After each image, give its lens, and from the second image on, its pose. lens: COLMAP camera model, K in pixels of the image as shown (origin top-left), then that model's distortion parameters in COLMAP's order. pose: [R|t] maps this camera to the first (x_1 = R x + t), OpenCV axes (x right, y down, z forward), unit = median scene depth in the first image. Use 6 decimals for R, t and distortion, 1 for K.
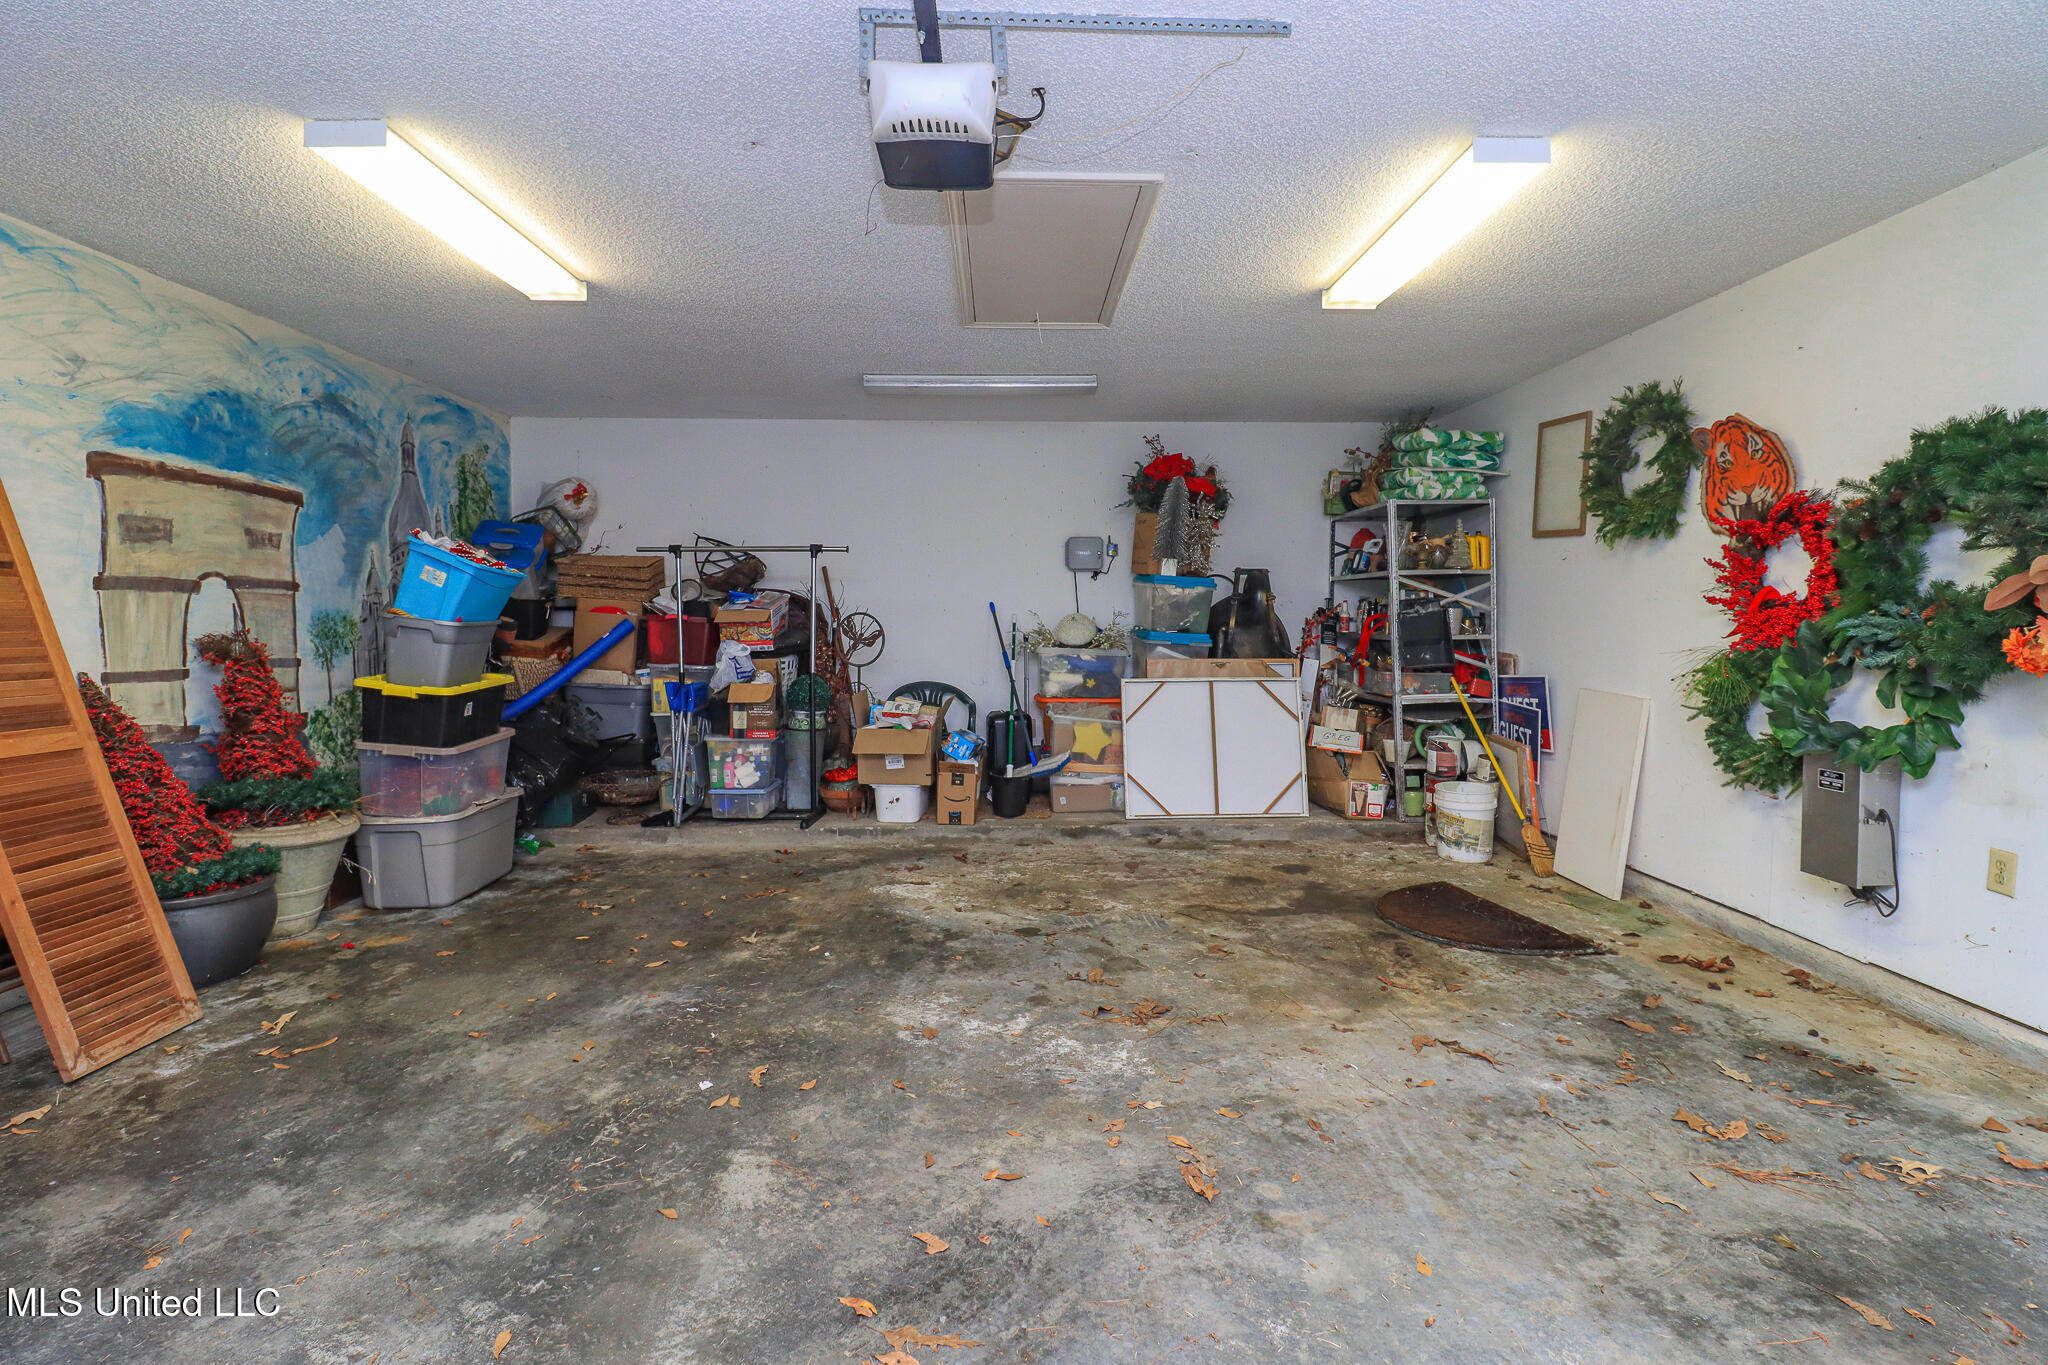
lens RADIAL K [[980.7, 0, 1037.8], [0, 980.7, 638.3], [0, 0, 1]] dist [0.002140, -0.013771]
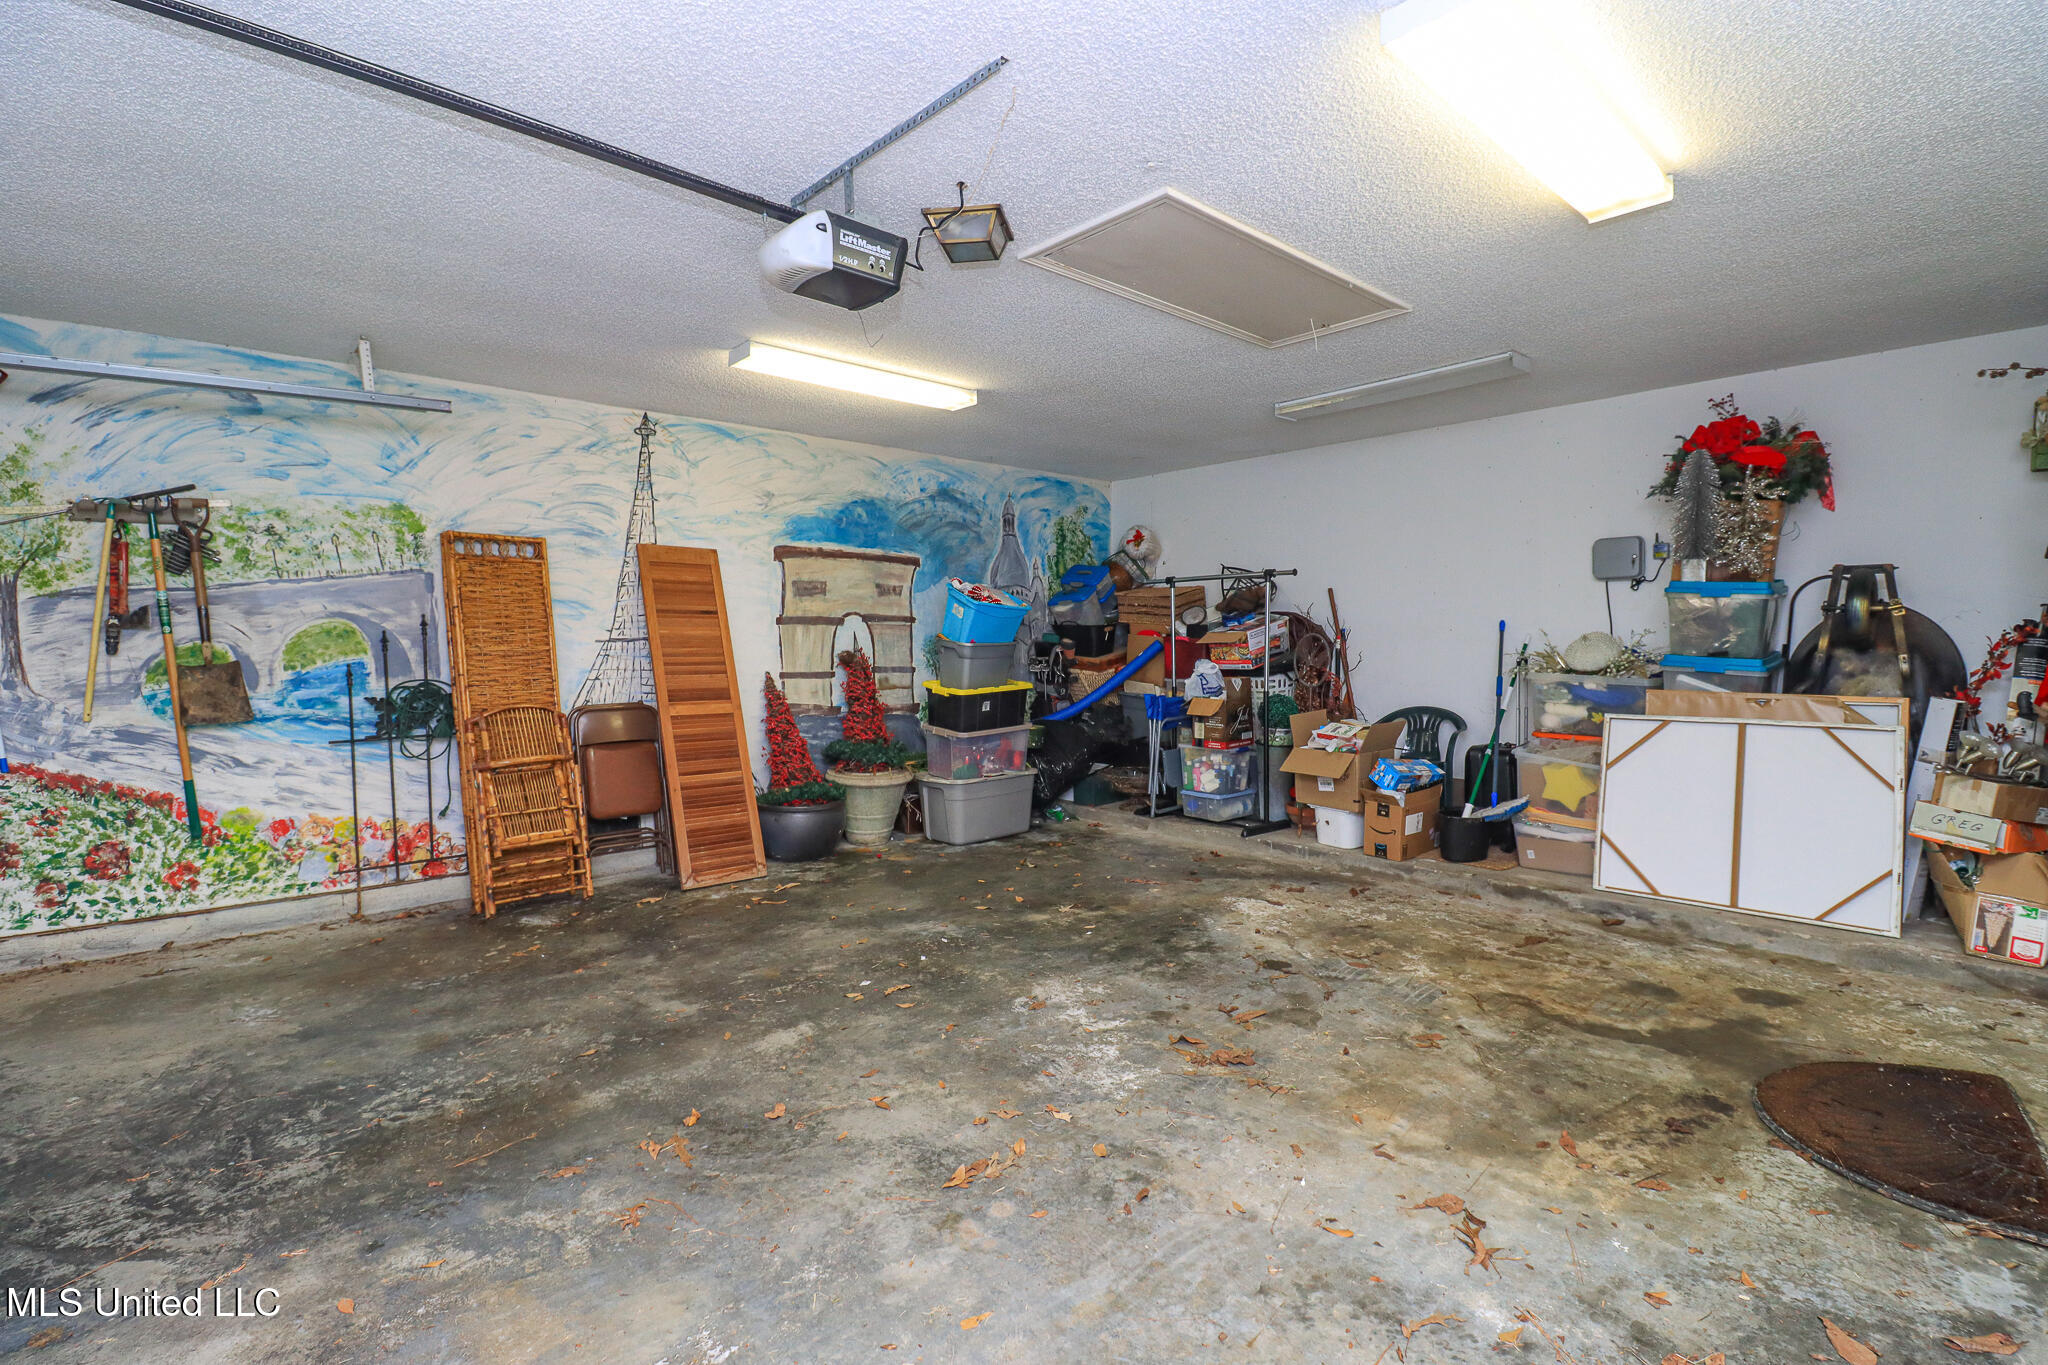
lens RADIAL K [[944.7, 0, 1026.1], [0, 944.7, 639.4], [0, 0, 1]] dist [0.000417, -0.012828]
pose [[0.648345, -0.003192, -0.761340, 0.470095], [-0.011917, 0.999826, -0.014340, -0.003390], [0.761254, 0.018370, 0.648194, 0.180910]]
